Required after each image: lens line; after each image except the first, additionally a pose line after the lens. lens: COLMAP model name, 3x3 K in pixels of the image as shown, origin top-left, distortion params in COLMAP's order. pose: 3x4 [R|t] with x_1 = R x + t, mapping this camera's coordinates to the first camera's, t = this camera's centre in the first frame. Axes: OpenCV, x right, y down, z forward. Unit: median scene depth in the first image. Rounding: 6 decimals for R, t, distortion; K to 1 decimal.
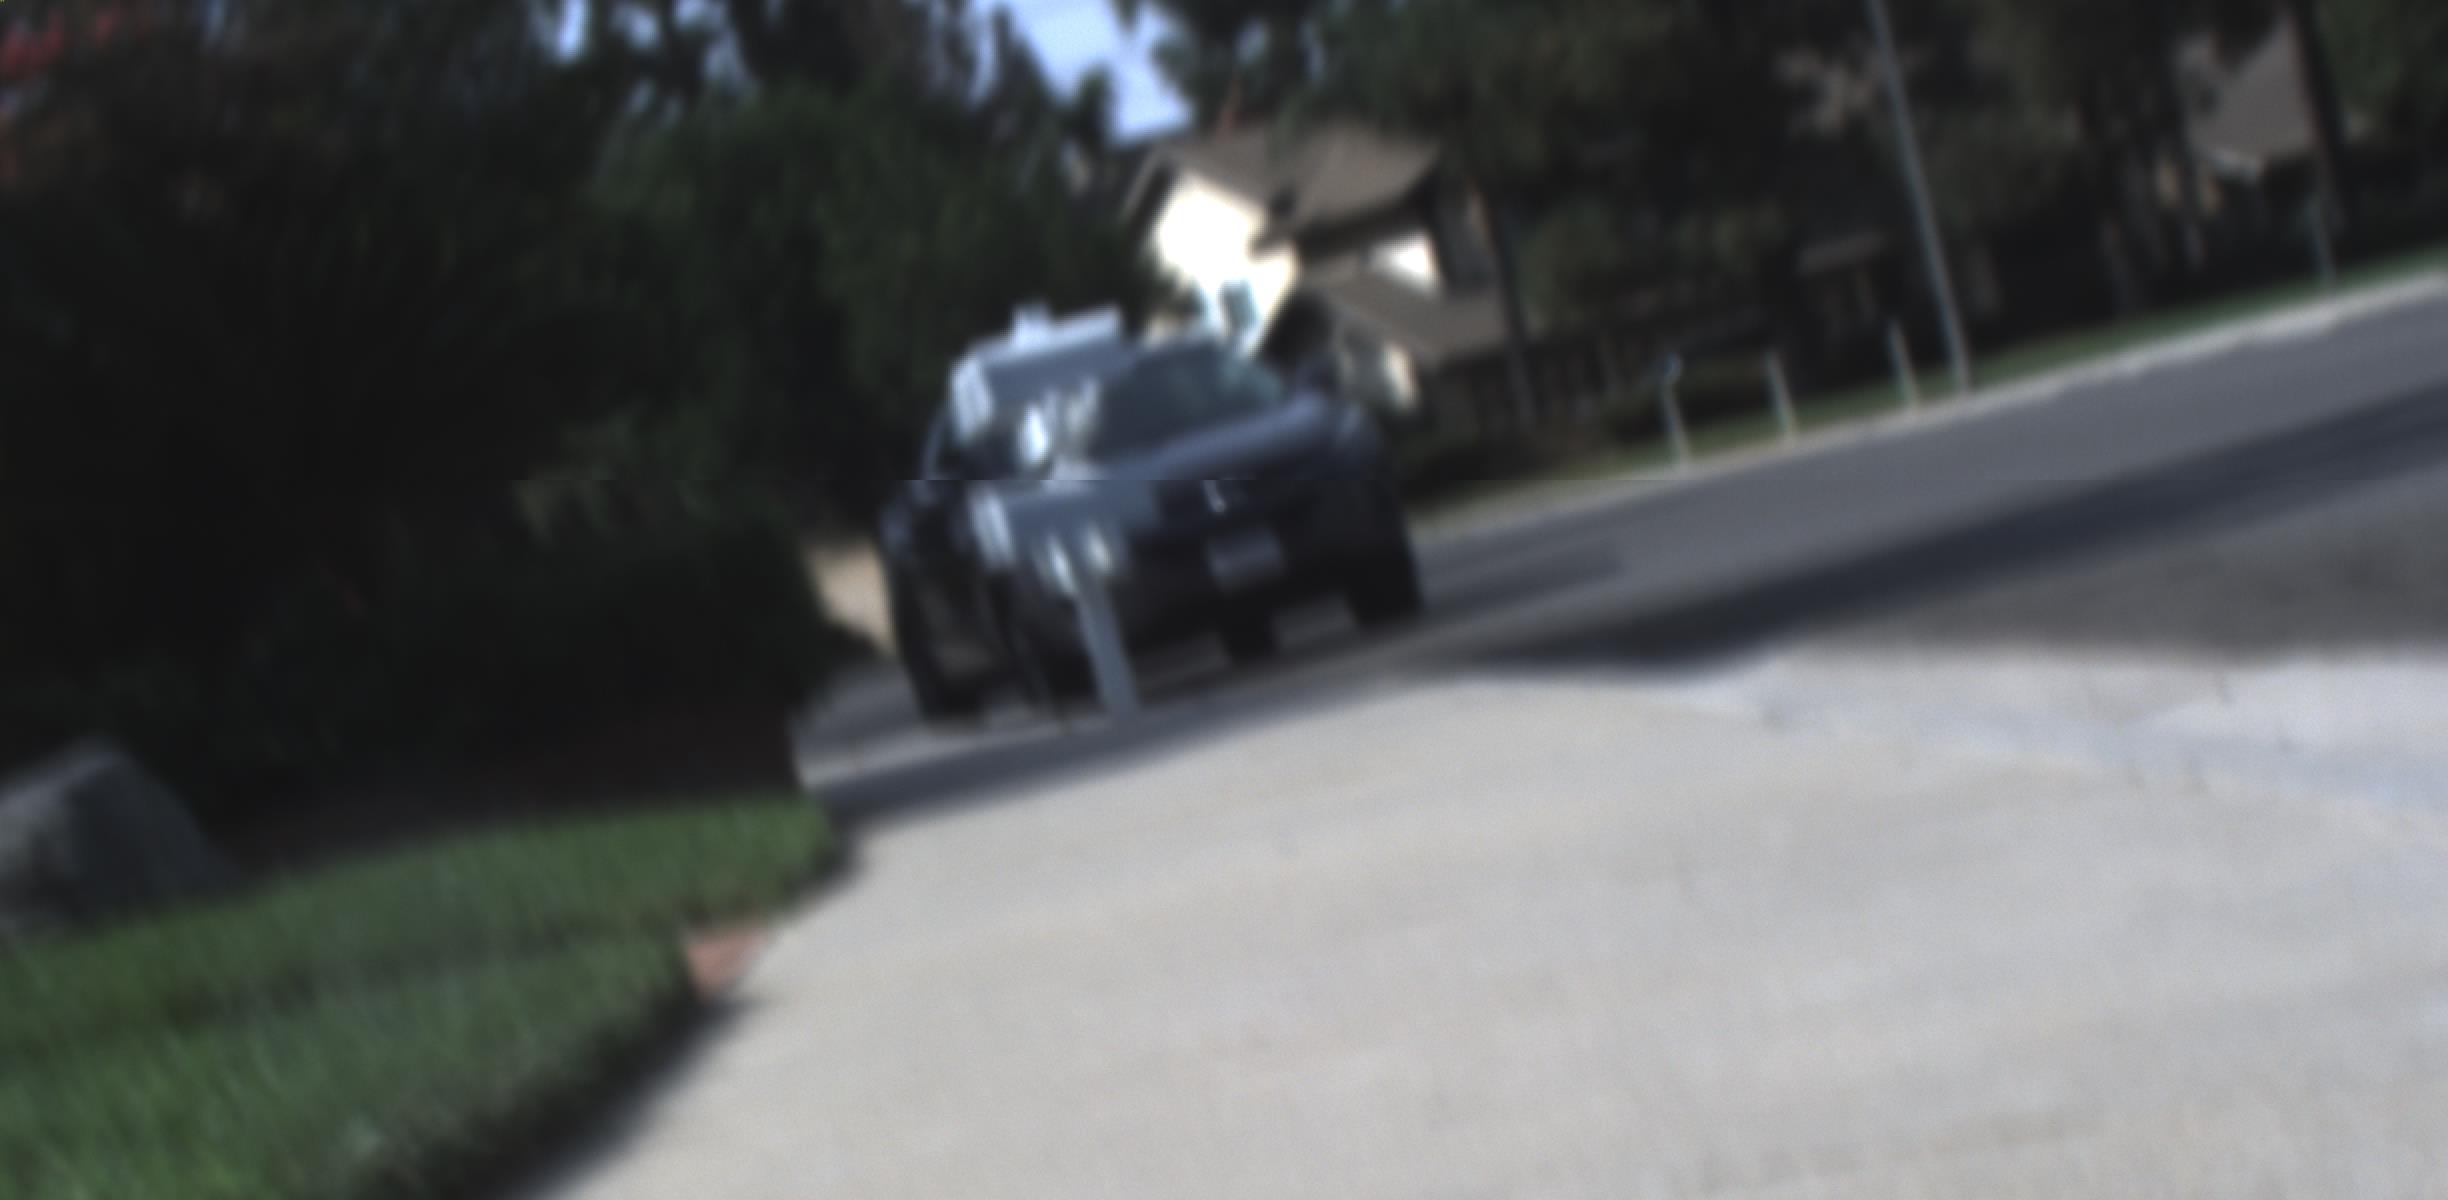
lens RADIAL K [[5384.8, 0, 1219.0], [0, 5384.8, 673.5], [0, 0, 1]] dist [0.023485, 0.000000]
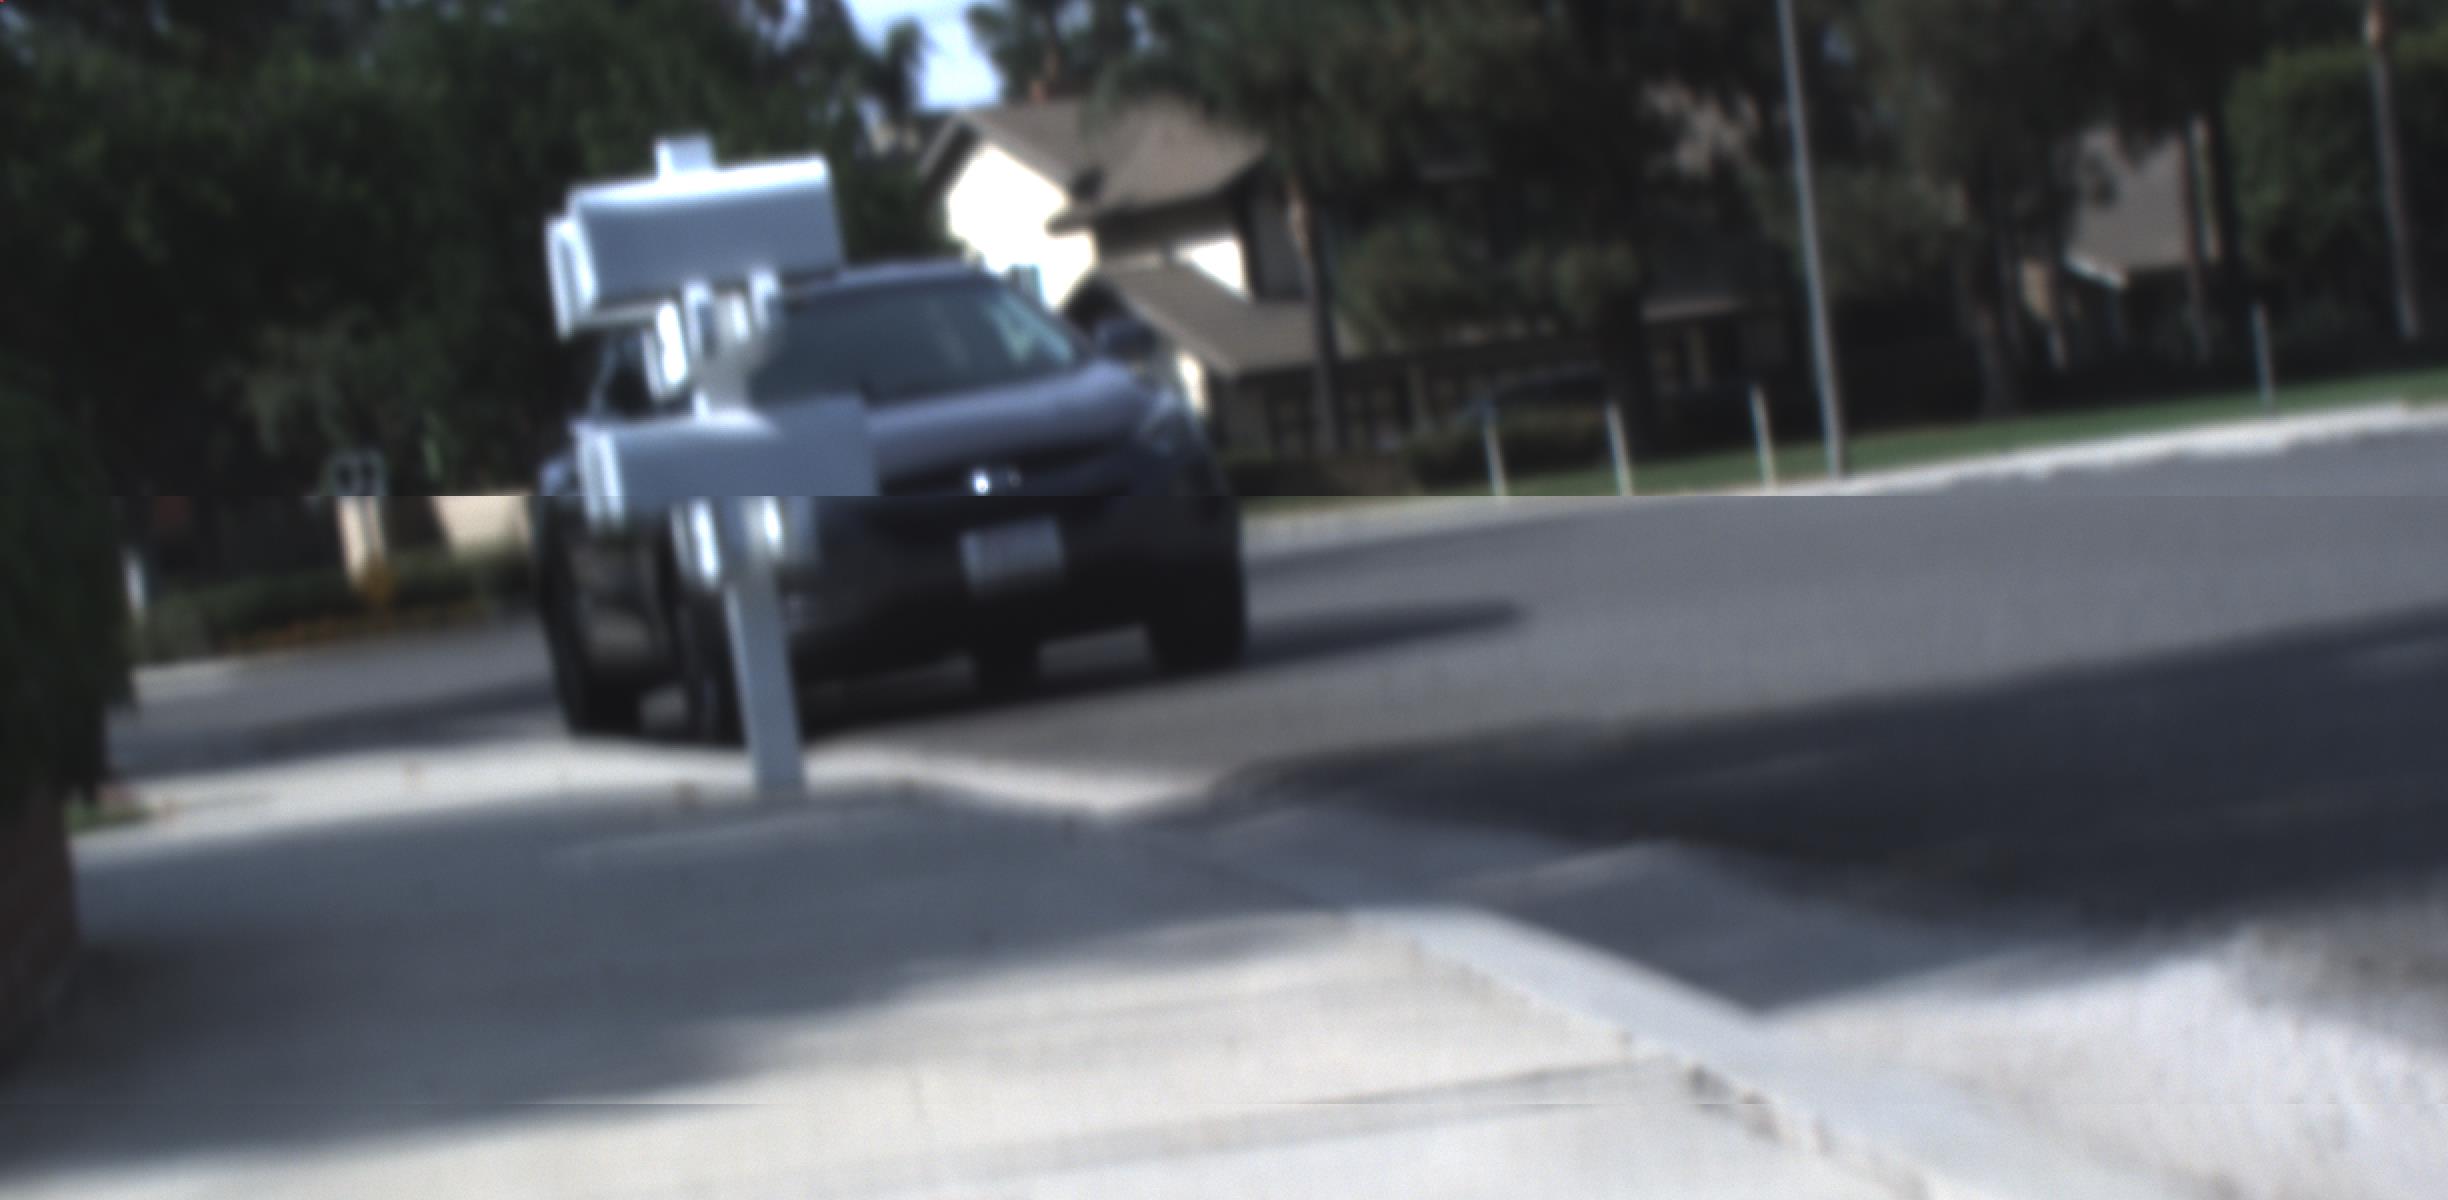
lens RADIAL K [[5384.8, 0, 1249.7], [0, 5384.8, 606.1], [0, 0, 1]] dist [0.023485, 0.000000]
pose [[0.991411, 0.120105, 0.051750, 0.000147], [-0.119360, 0.992701, -0.017260, -0.002865], [-0.053445, 0.010935, 0.998511, 0.090703]]
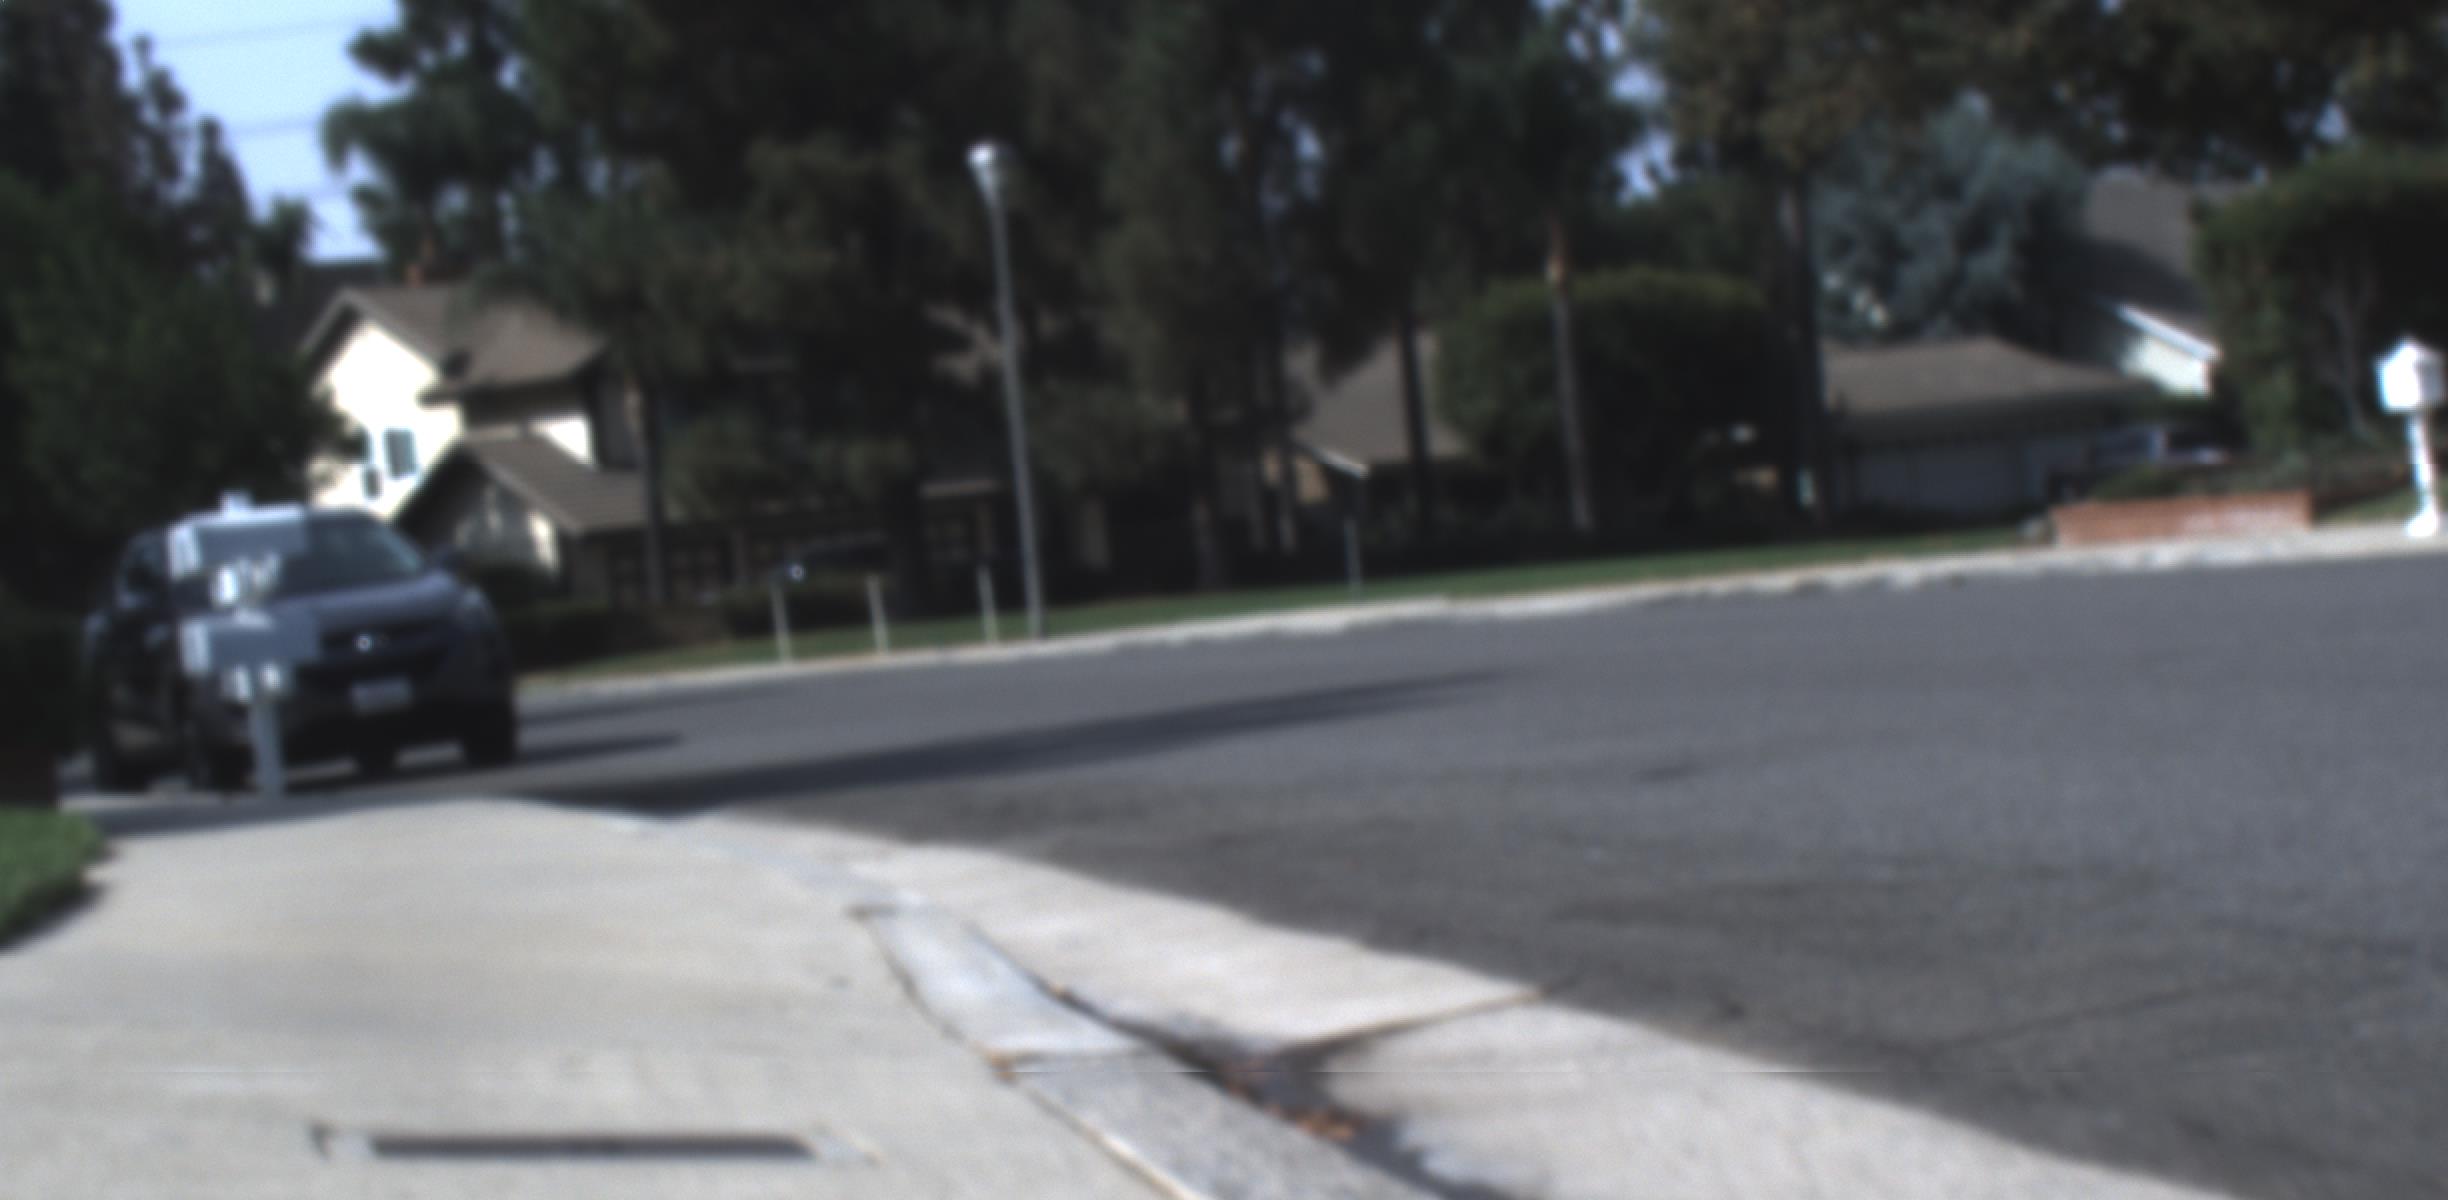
lens RADIAL K [[5384.8, 0, 1204.0], [0, 5384.8, 724.0], [0, 0, 1]] dist [0.023485, 0.000000]
pose [[0.976972, 0.144576, 0.156918, -0.000847], [-0.140633, 0.989407, -0.036009, 0.001034], [-0.160462, 0.013112, 0.986955, -0.086745]]
